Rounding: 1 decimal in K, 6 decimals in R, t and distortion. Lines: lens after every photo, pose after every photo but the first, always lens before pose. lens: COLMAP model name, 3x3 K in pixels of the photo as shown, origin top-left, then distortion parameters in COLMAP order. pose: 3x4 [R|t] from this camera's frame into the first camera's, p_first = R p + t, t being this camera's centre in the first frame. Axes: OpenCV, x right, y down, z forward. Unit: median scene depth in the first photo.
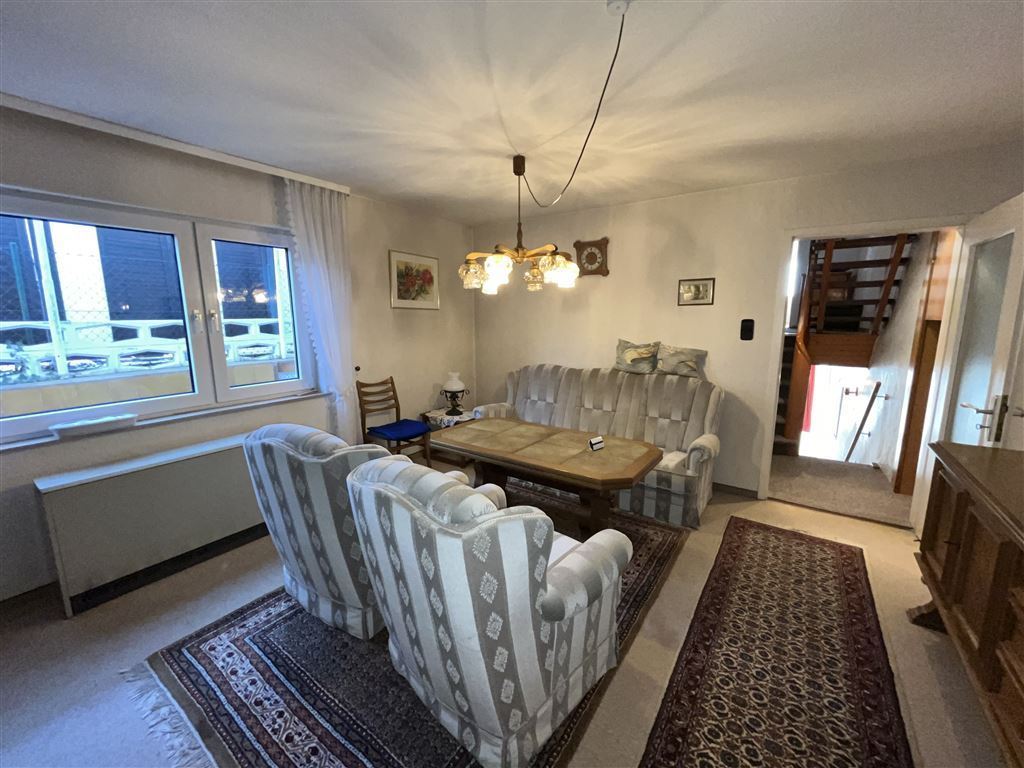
lens RADIAL K [[414.4, 0, 513.0], [0, 414.4, 382.2], [0, 0, 1]] dist [0.000102, 0.000081]
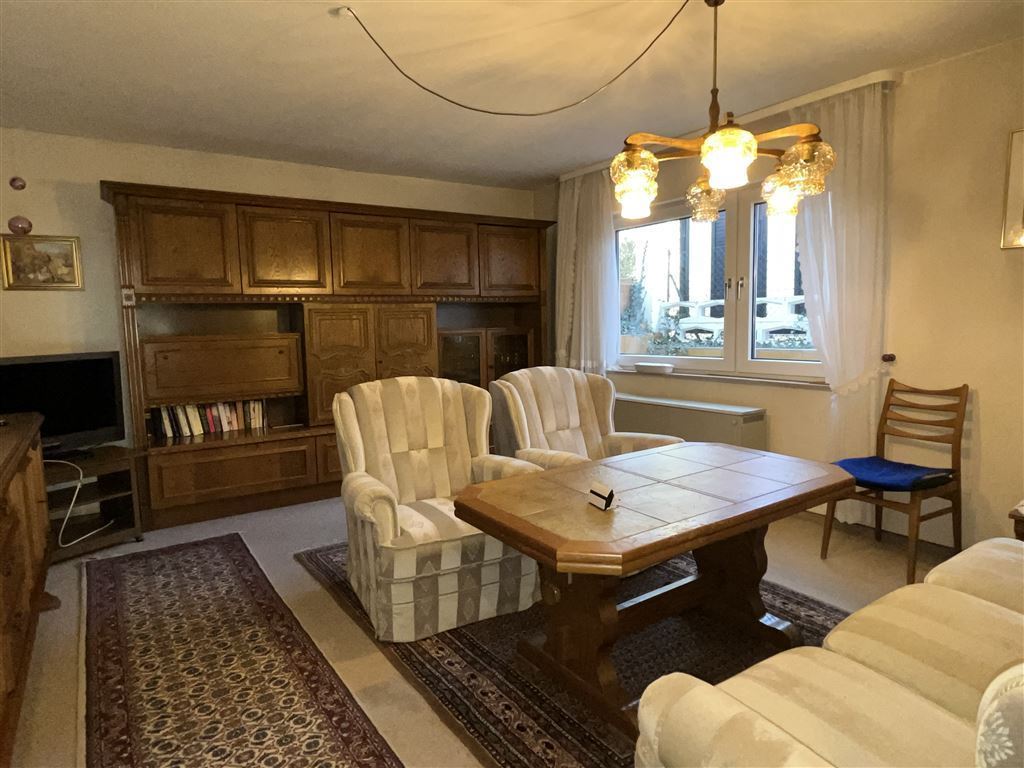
lens RADIAL K [[606.2, 0, 511.8], [0, 606.2, 383.5], [0, 0, 1]] dist [-0.000361, -0.000140]
pose [[-0.344310, 0.111752, -0.932181, 1.290773], [-0.130889, 0.977481, 0.165528, -0.144522], [0.929688, 0.179005, -0.321929, 1.540825]]
